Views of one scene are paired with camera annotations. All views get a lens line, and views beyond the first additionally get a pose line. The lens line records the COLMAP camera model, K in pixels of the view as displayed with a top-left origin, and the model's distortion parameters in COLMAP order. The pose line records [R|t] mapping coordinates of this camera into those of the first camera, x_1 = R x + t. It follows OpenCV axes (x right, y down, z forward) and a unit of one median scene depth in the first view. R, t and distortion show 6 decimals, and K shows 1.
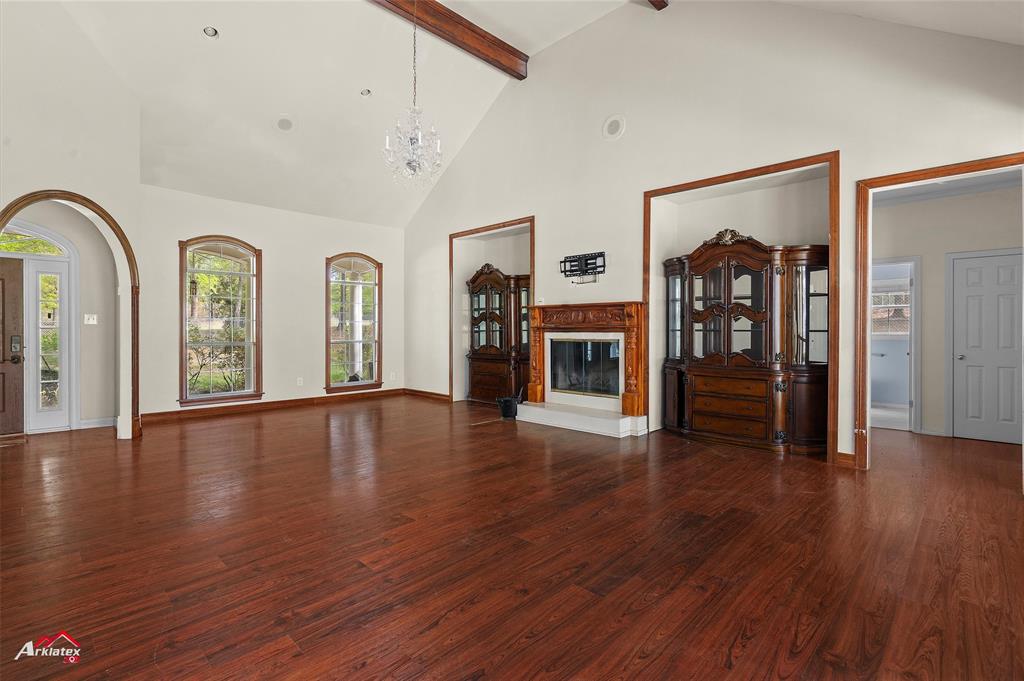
lens RADIAL K [[476.8, 0, 512.9], [0, 476.8, 338.1], [0, 0, 1]] dist [-0.004293, -0.000130]
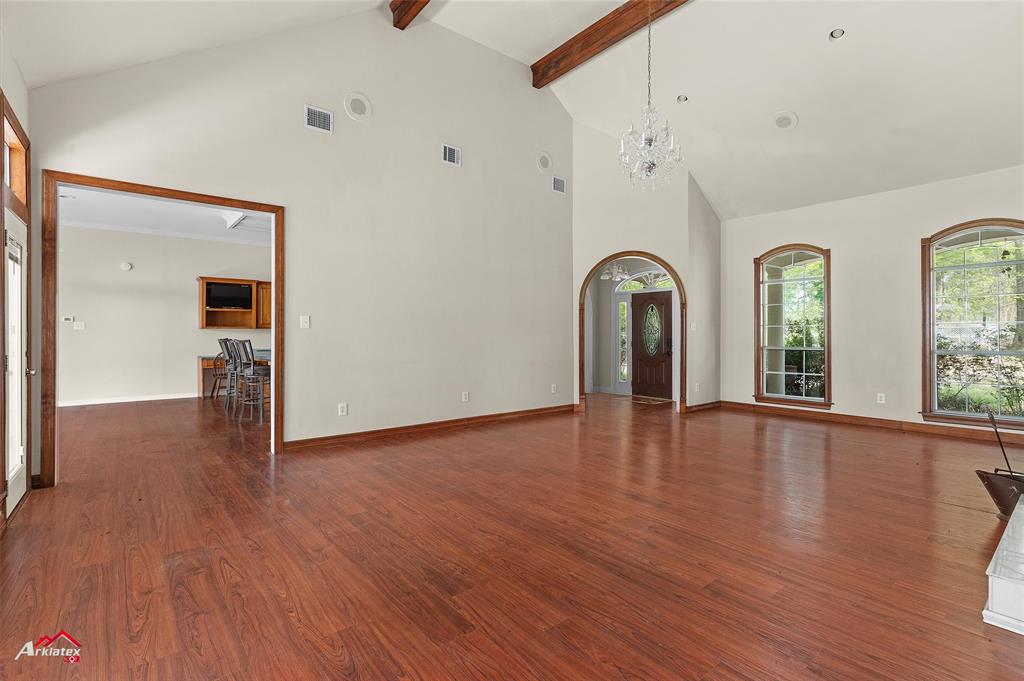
lens RADIAL K [[476.8, 0, 512.0], [0, 476.8, 335.1], [0, 0, 1]] dist [-0.004293, -0.000130]
pose [[-0.108875, 0.000976, -0.994055, 1.379003], [-0.018852, 0.999818, 0.003047, -0.023468], [0.993877, 0.019071, -0.108837, 1.444305]]
